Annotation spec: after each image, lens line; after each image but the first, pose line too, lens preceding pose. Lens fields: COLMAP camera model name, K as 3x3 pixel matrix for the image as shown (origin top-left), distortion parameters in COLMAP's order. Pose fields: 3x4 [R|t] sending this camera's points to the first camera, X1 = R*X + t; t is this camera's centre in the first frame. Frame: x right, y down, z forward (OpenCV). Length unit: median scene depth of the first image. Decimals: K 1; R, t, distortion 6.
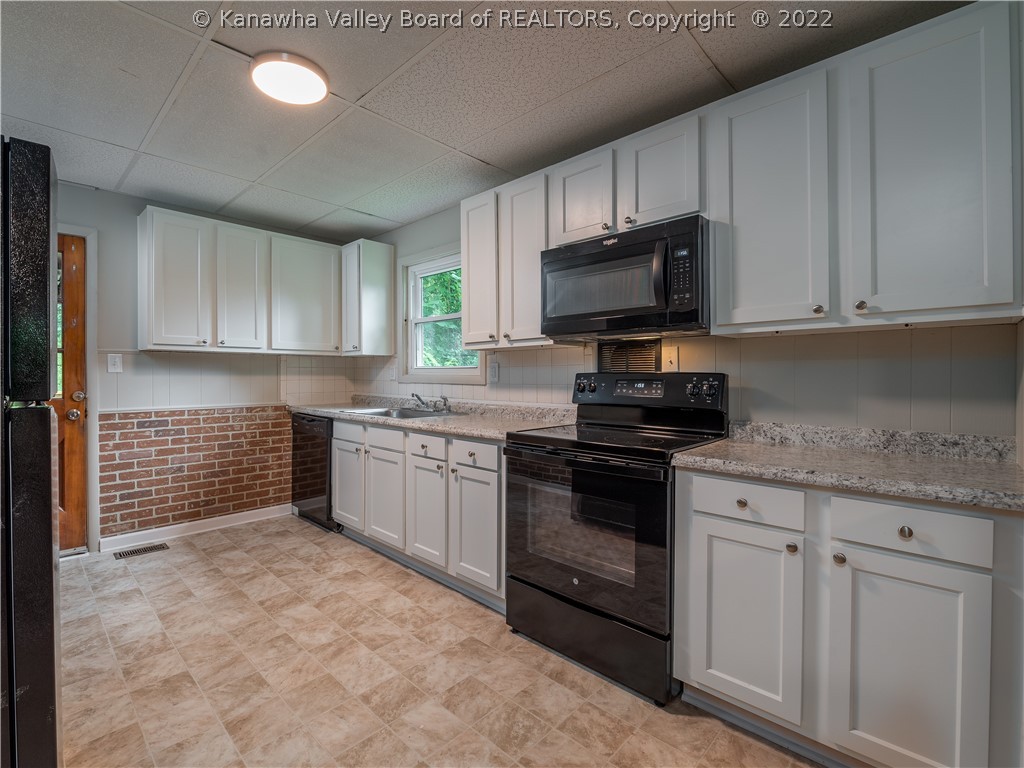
lens RADIAL K [[484.0, 0, 507.5], [0, 484.0, 380.6], [0, 0, 1]] dist [-0.009902, -0.001349]
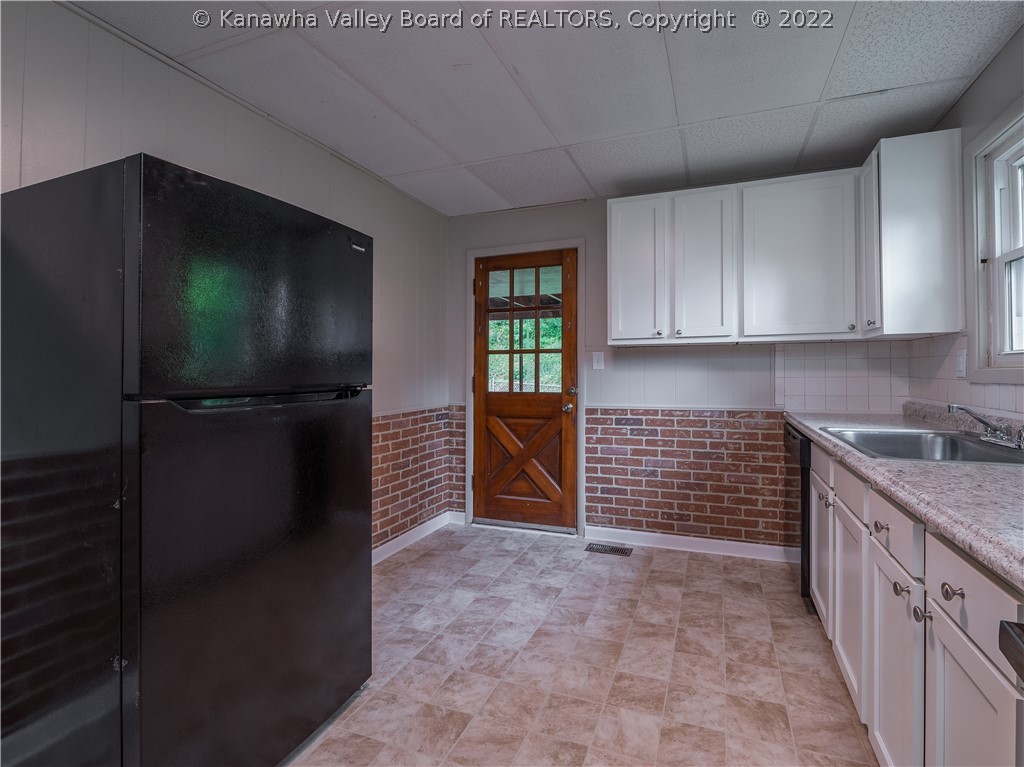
lens RADIAL K [[484.0, 0, 524.5], [0, 484.0, 368.7], [0, 0, 1]] dist [-0.009902, -0.001349]
pose [[0.361714, -0.013800, -0.932187, 0.102489], [-0.003212, 0.999866, -0.016048, -0.001084], [0.932284, 0.008799, 0.361621, 0.451308]]
